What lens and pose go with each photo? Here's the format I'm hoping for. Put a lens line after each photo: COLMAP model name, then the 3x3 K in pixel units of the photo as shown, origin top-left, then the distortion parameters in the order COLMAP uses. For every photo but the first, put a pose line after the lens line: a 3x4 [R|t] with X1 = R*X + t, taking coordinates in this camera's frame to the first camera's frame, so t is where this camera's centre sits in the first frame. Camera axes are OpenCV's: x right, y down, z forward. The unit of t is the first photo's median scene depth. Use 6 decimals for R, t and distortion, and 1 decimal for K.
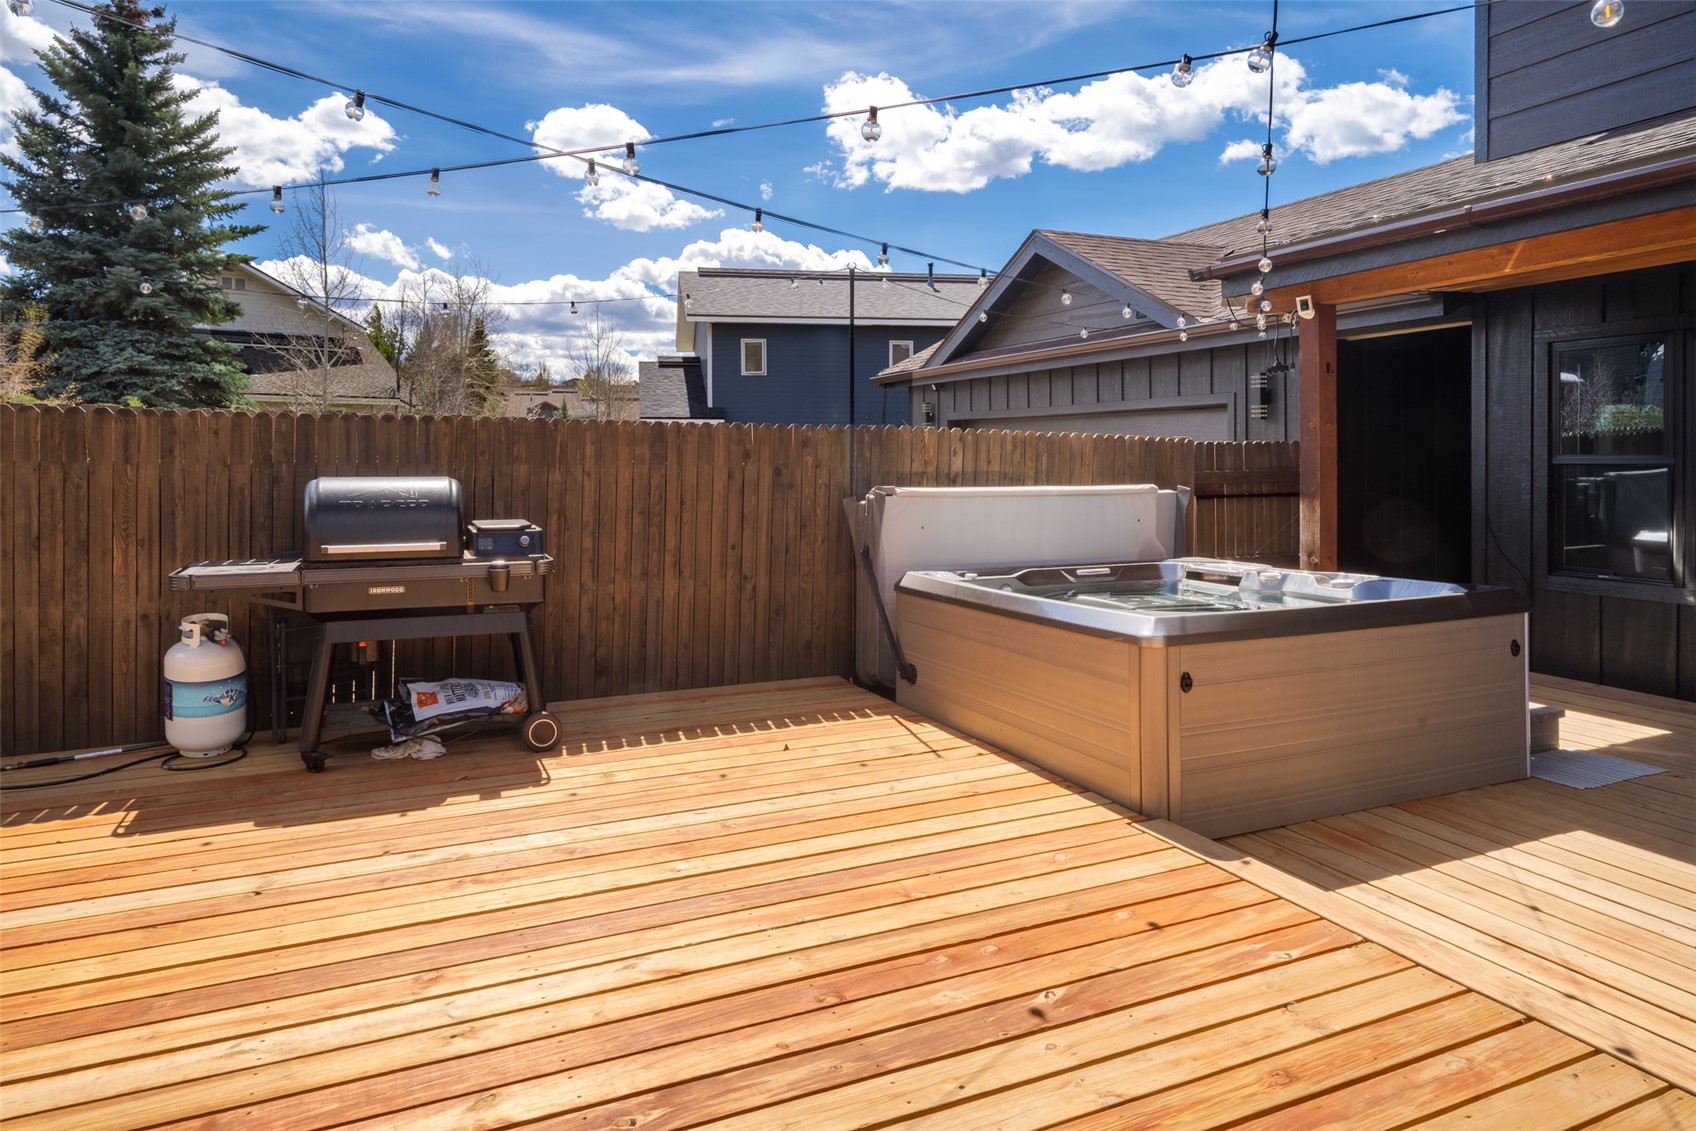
lens RADIAL K [[1124.5, 0, 853.2], [0, 1124.5, 461.4], [0, 0, 1]] dist [-0.007111, -0.002179]
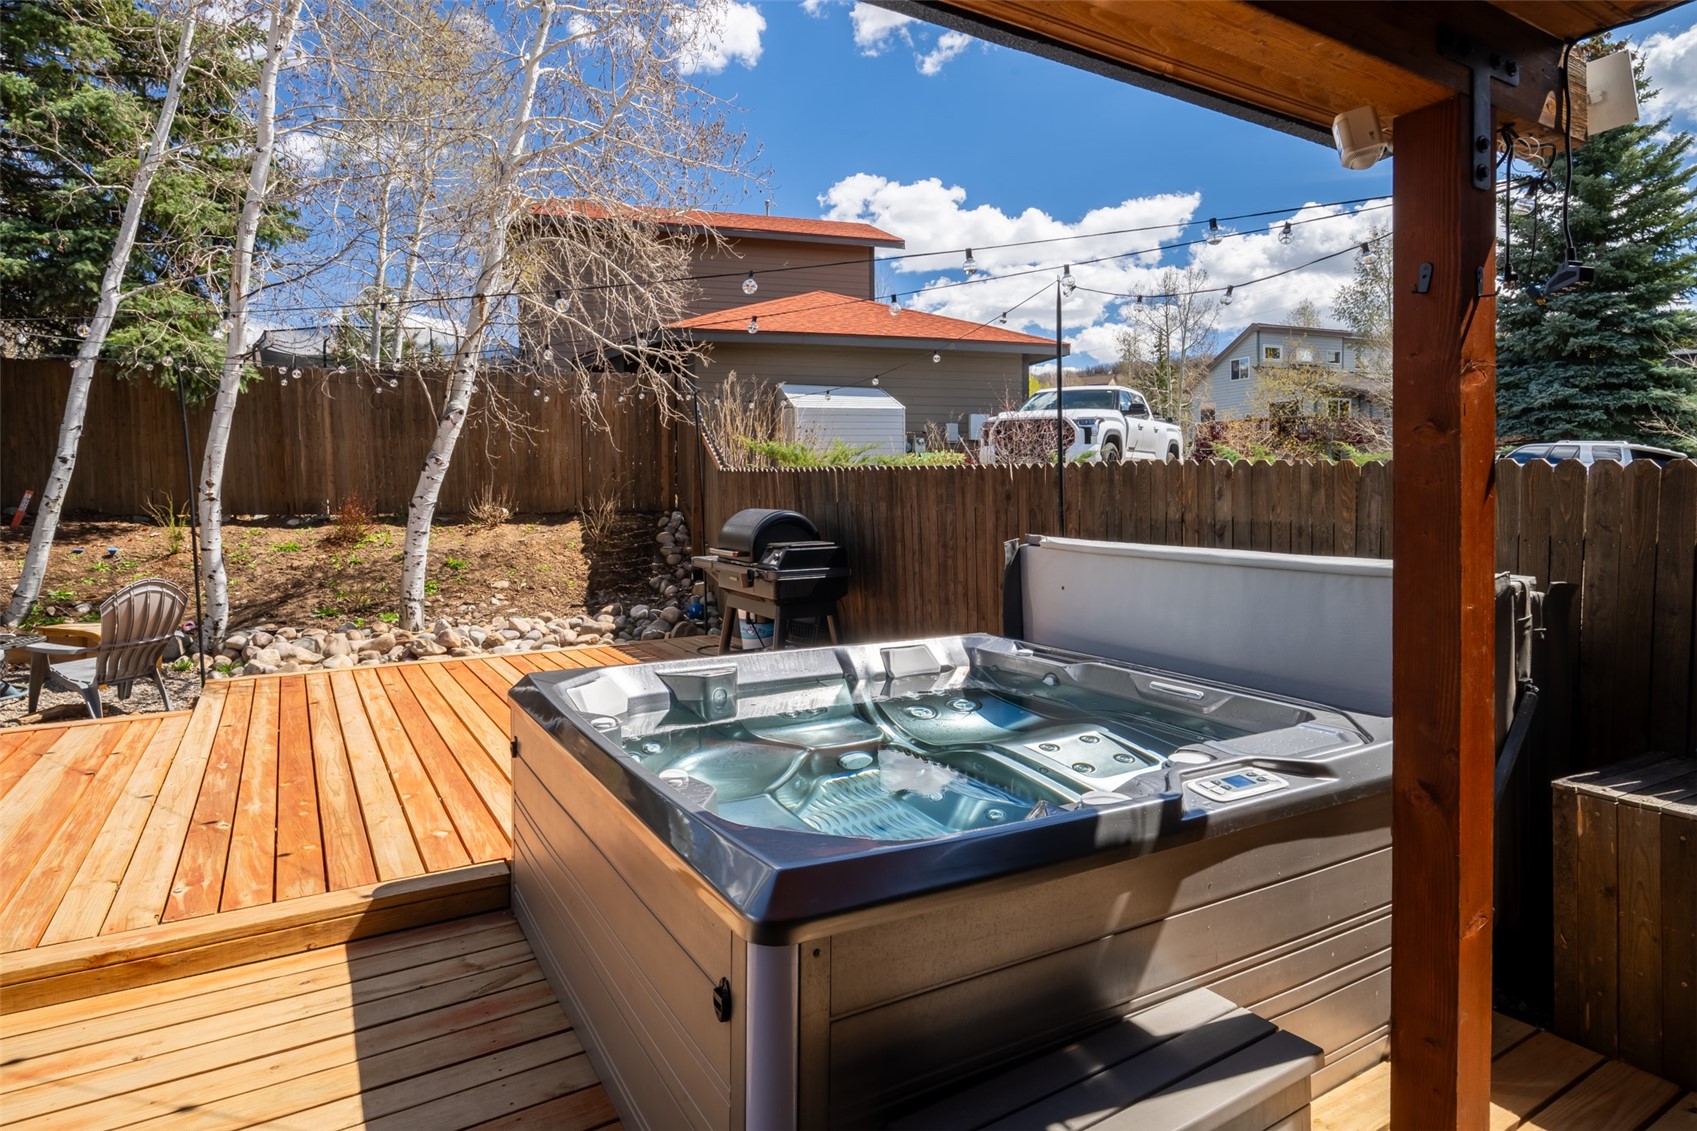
lens RADIAL K [[933.5, 0, 845.1], [0, 933.5, 489.5], [0, 0, 1]] dist [0.003853, 0.001511]
pose [[0.083002, 0.003093, -0.996545, 0.744498], [0.002234, 0.999992, 0.003290, -0.015002], [0.996547, -0.002499, 0.082995, 0.815244]]
